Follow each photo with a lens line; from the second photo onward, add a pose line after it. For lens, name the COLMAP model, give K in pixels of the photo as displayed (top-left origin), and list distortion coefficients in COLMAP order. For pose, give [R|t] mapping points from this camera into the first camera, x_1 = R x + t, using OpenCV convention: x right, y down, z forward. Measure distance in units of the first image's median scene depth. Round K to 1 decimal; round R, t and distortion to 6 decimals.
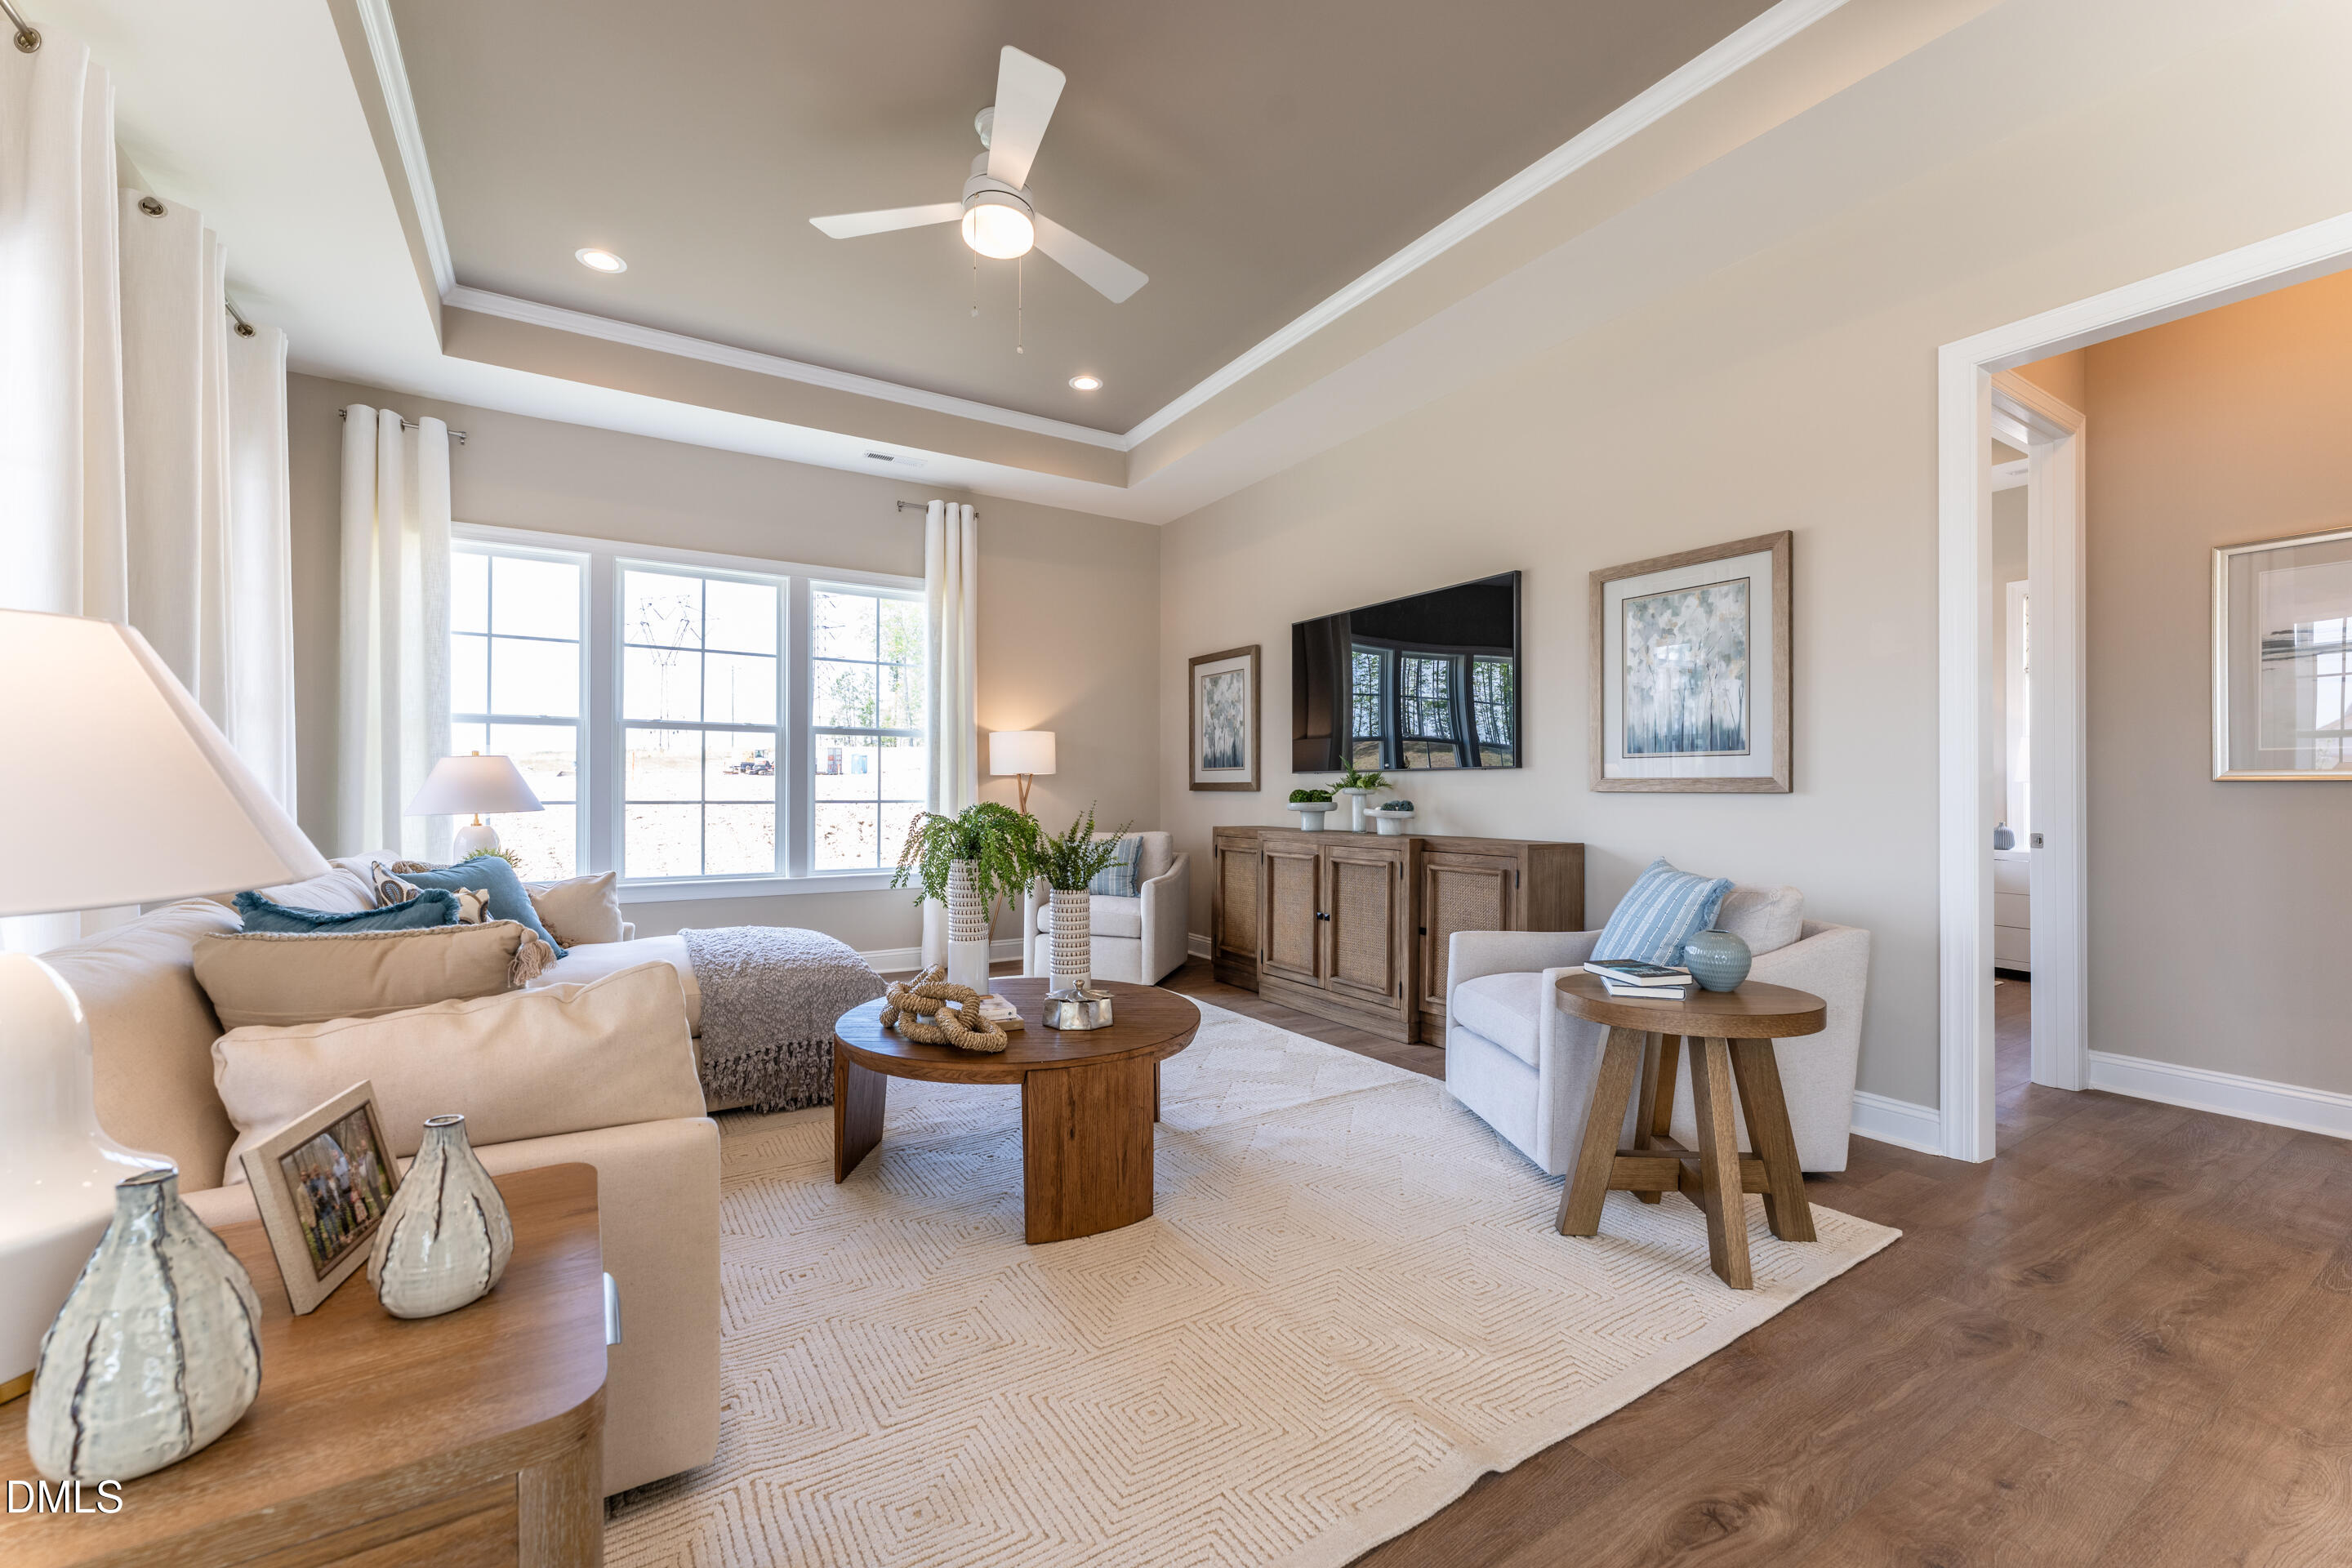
lens RADIAL K [[934.7, 0, 1144.8], [0, 934.7, 796.2], [0, 0, 1]] dist [-0.001985, 0.000070]
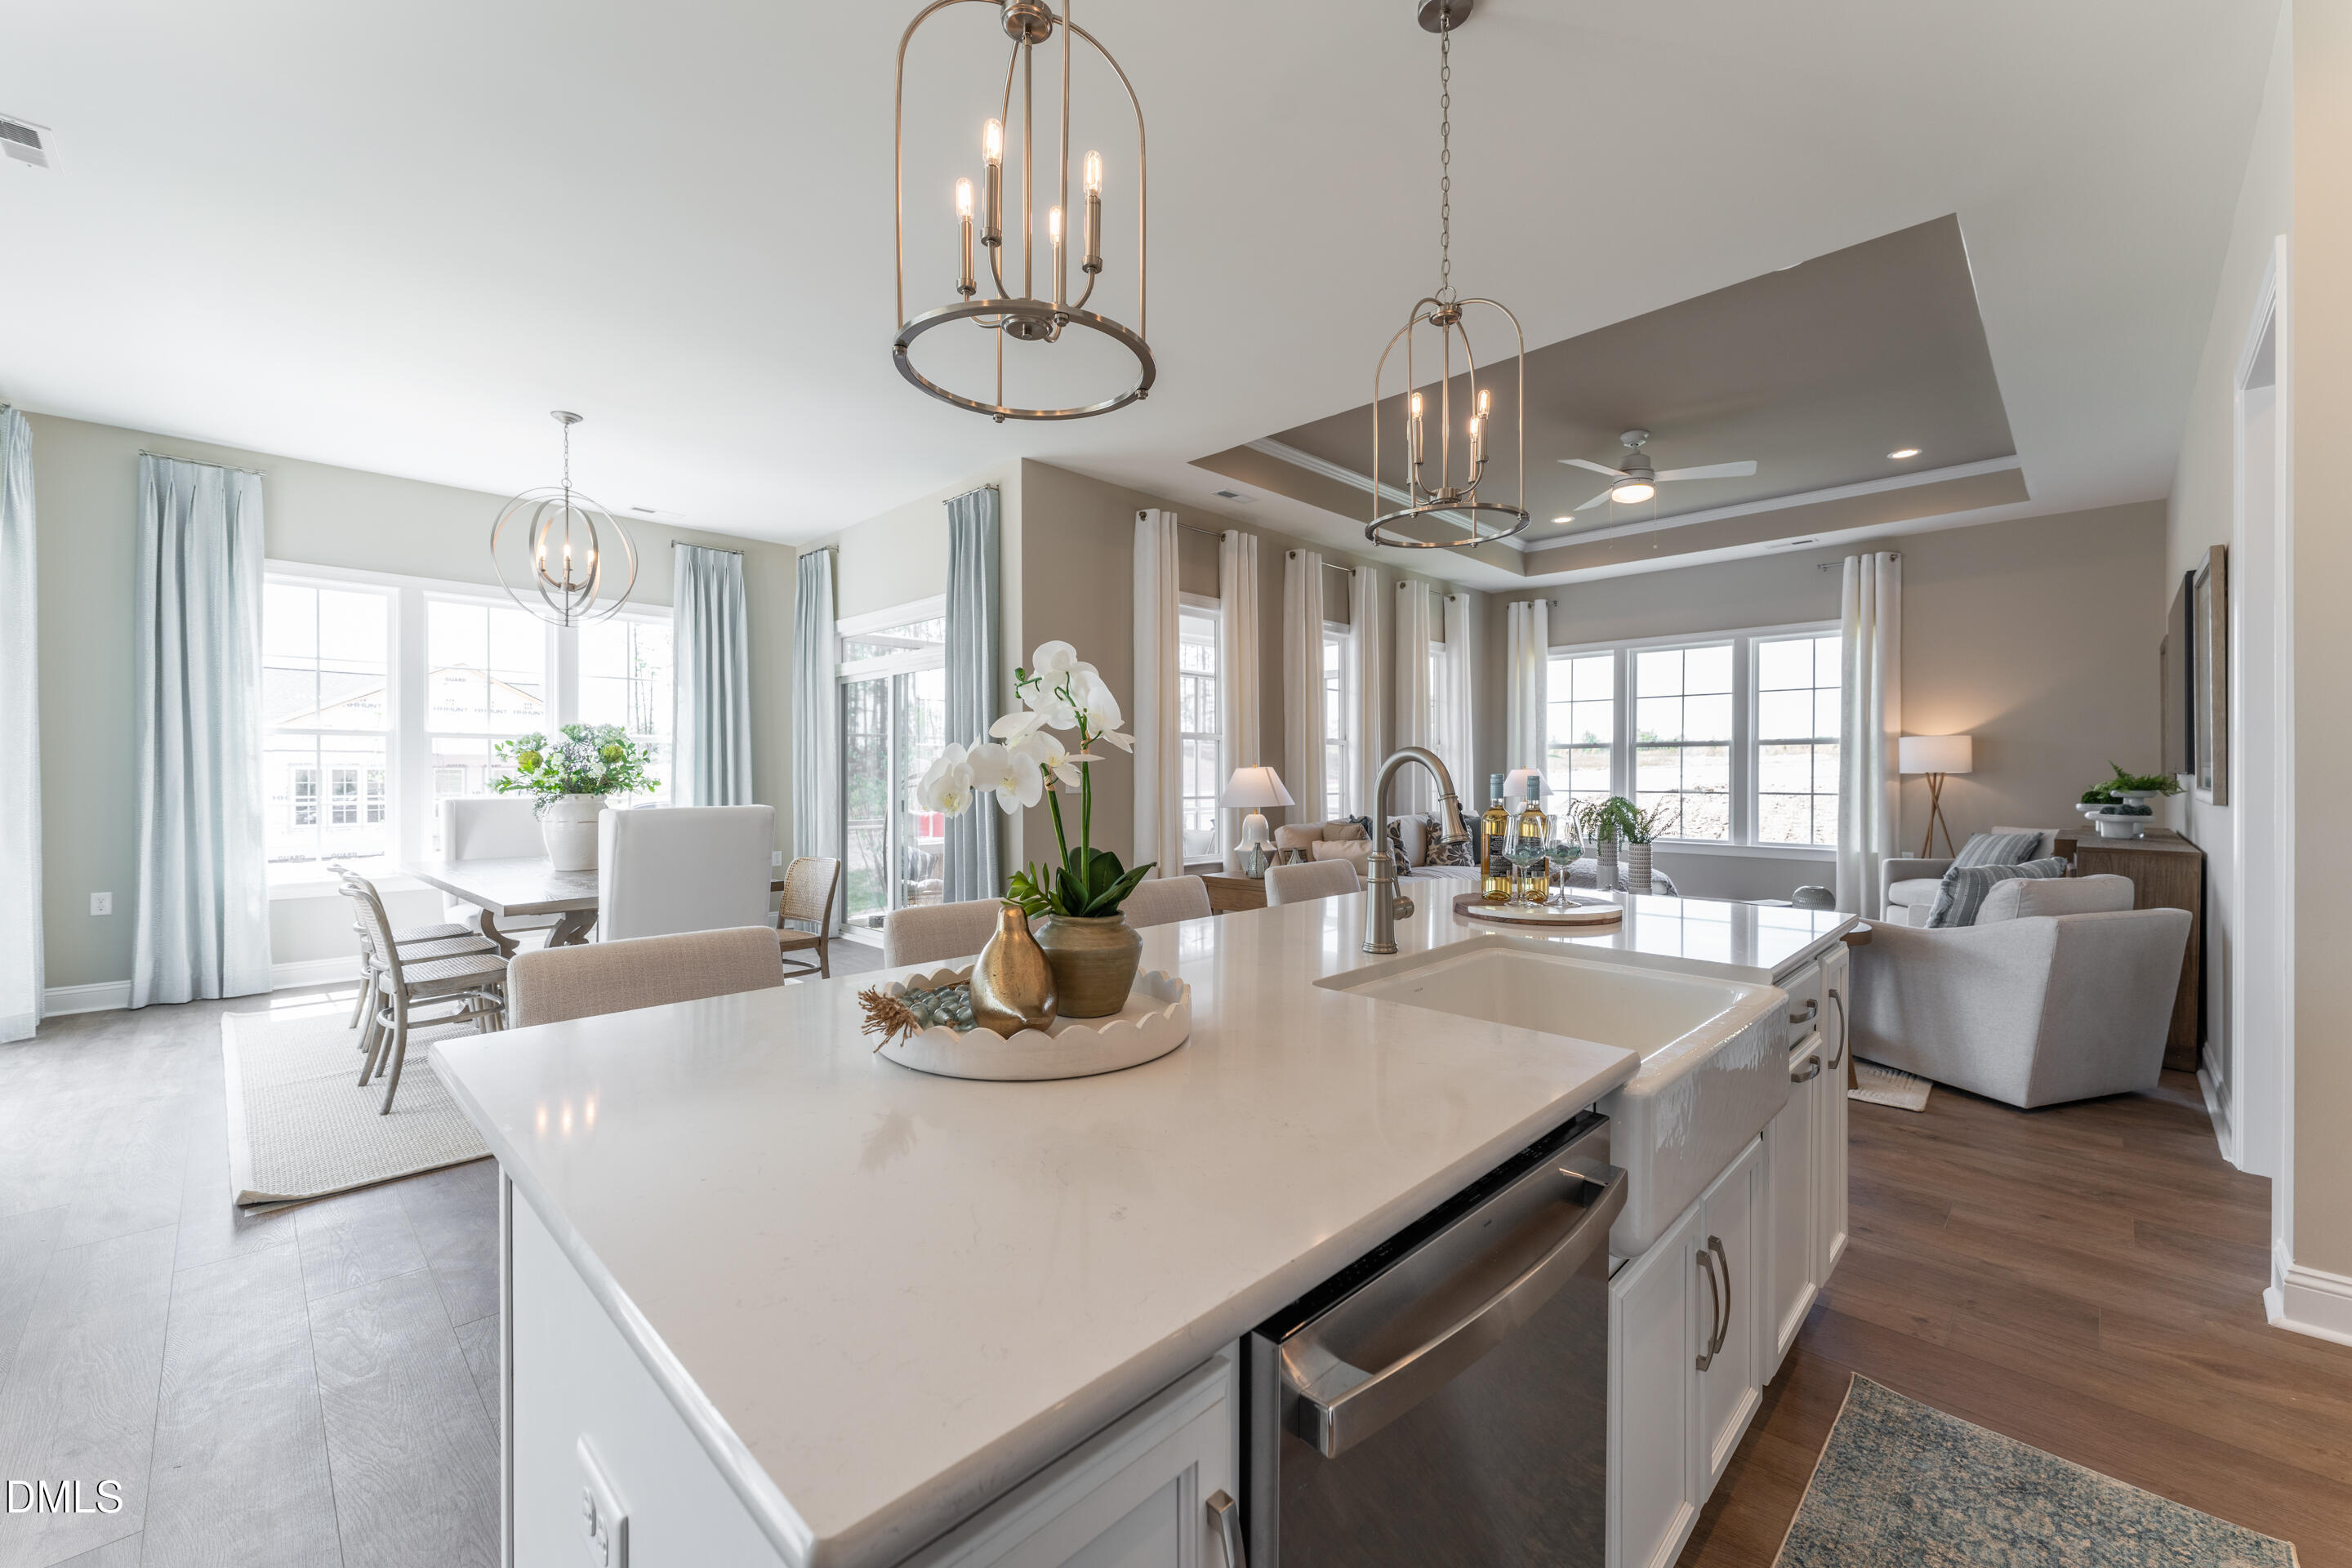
lens RADIAL K [[932.3, 0, 1188.7], [0, 932.3, 776.9], [0, 0, 1]] dist [-0.001636, -0.000038]
pose [[0.250747, 0.002184, -0.968050, 0.992528], [-0.002585, 0.999995, 0.001587, -0.023139], [0.968049, 0.002105, 0.250751, -0.234385]]
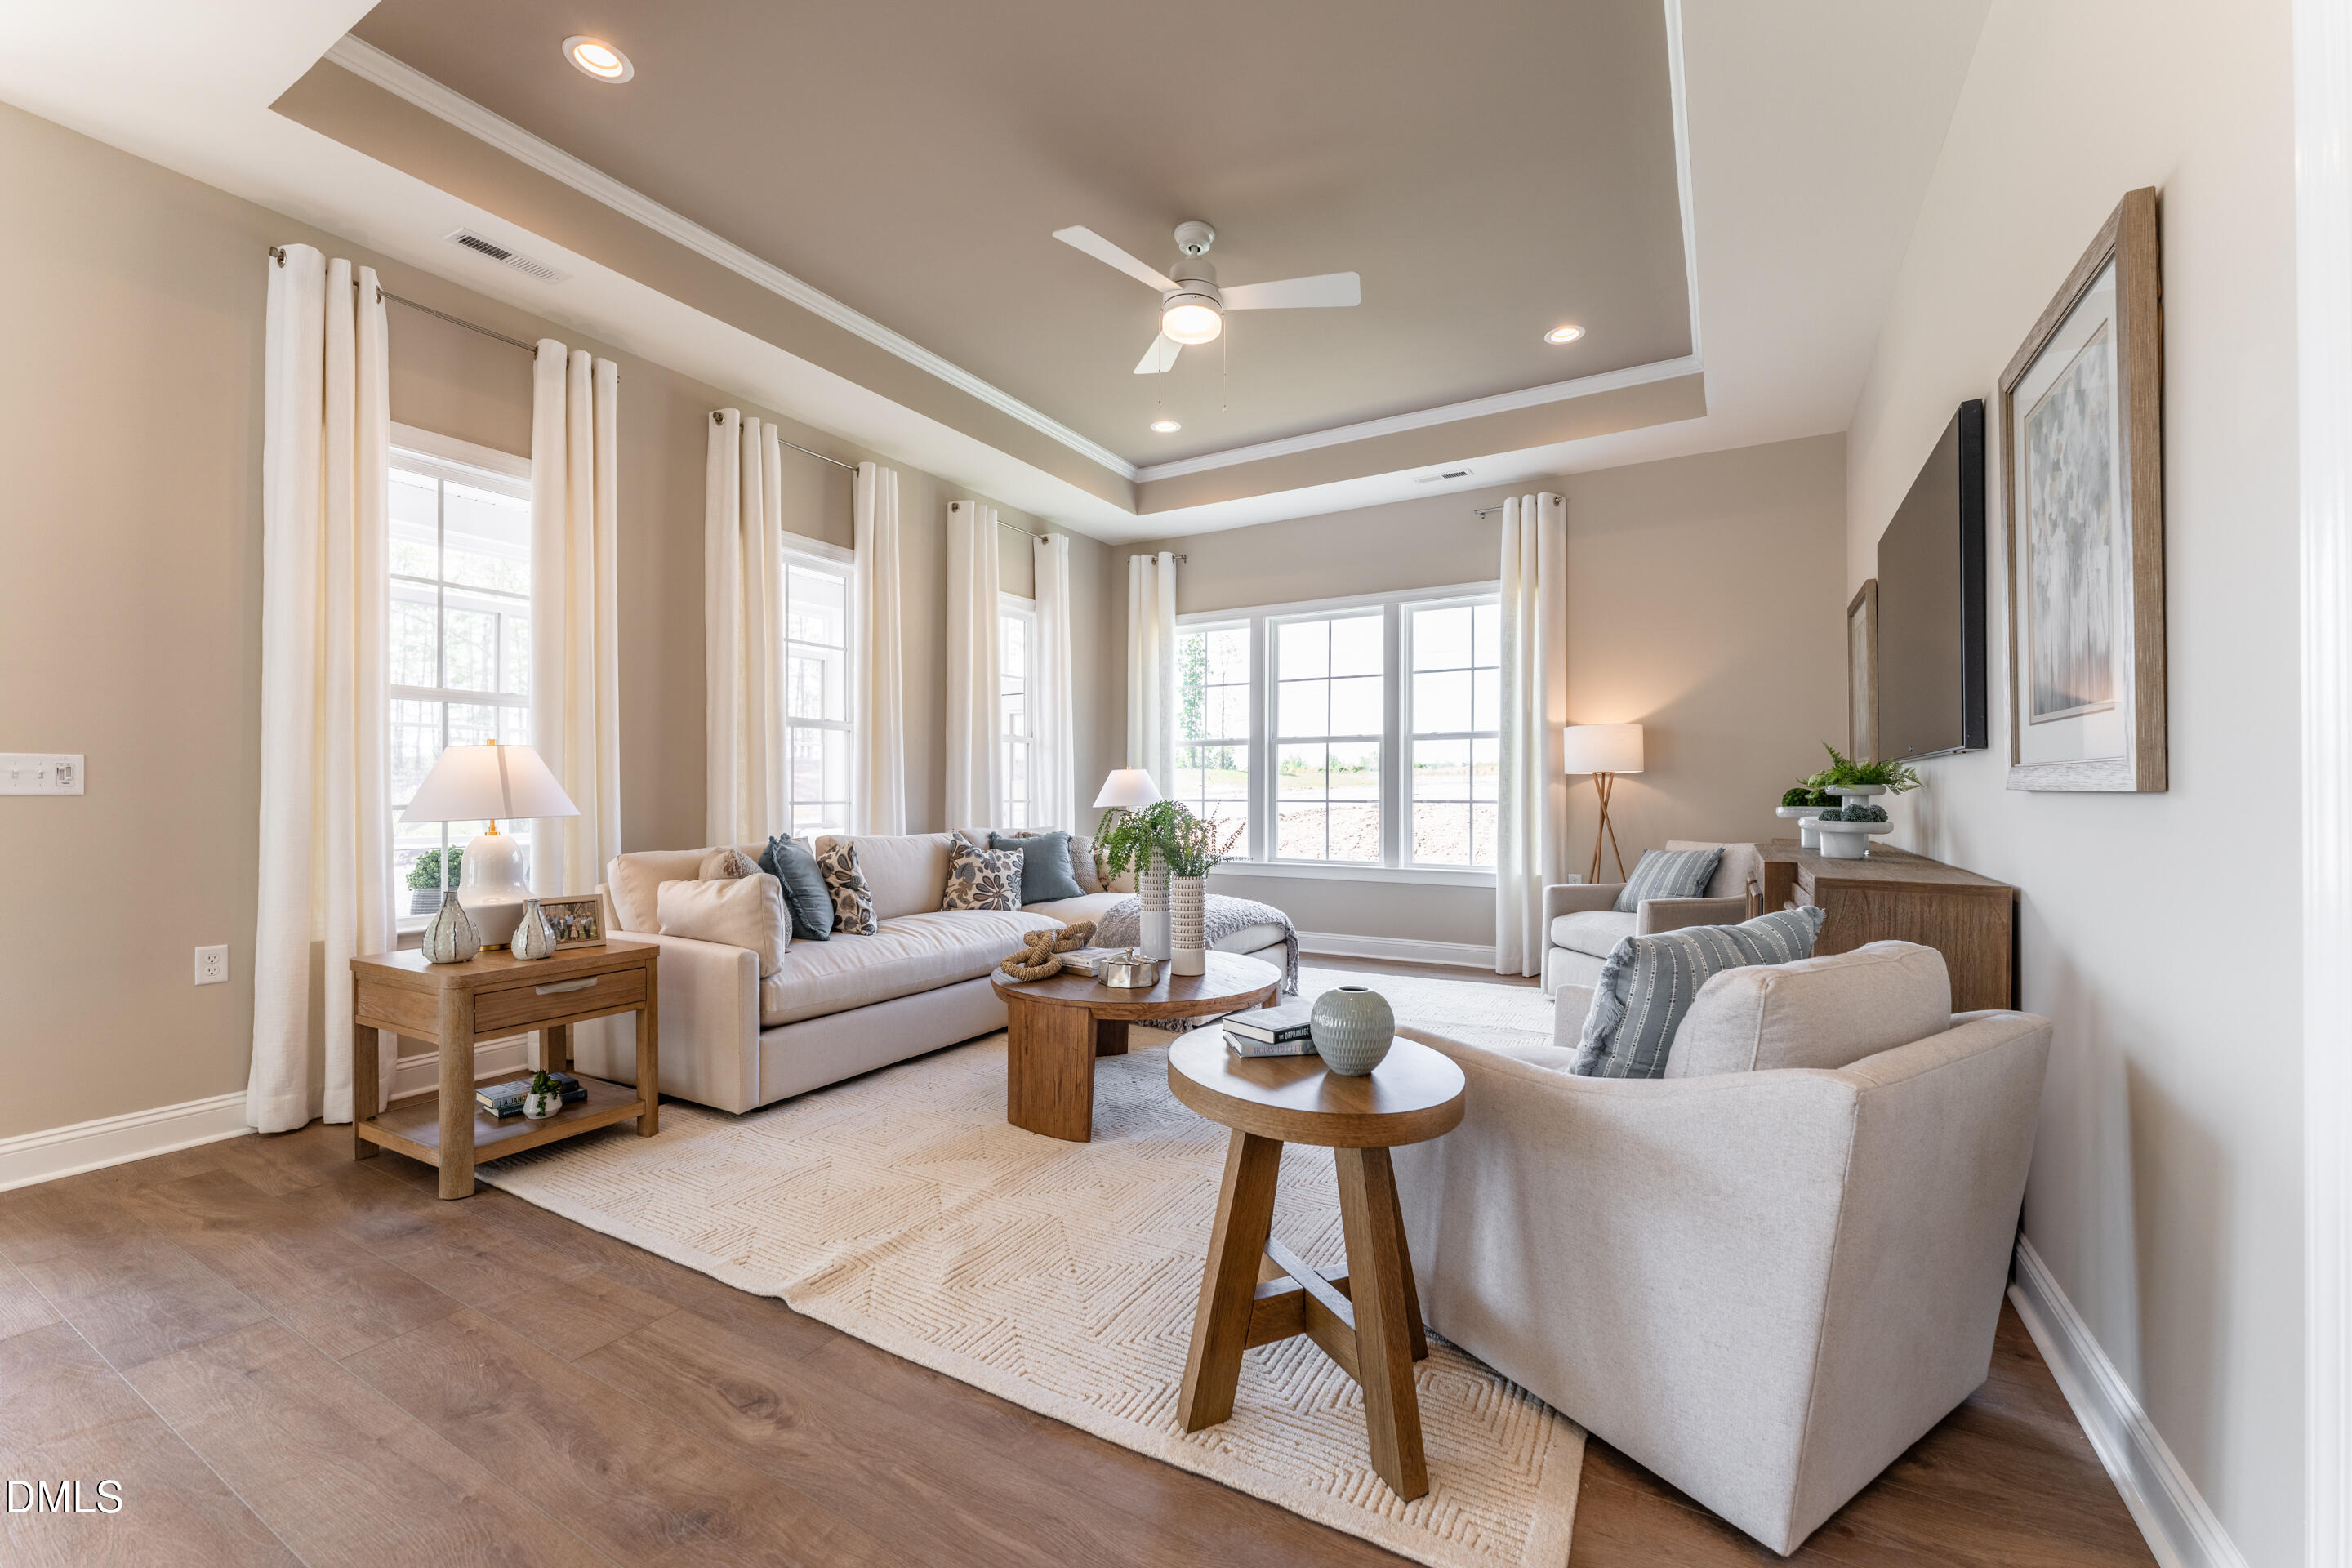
lens RADIAL K [[935.5, 0, 1191.2], [0, 935.5, 787.0], [0, 0, 1]] dist [0.000134, -0.000060]
pose [[0.486578, -0.006811, -0.873611, 0.612904], [-0.002419, 0.999955, -0.009143, -0.000064], [0.873634, 0.006562, 0.486539, 0.285955]]
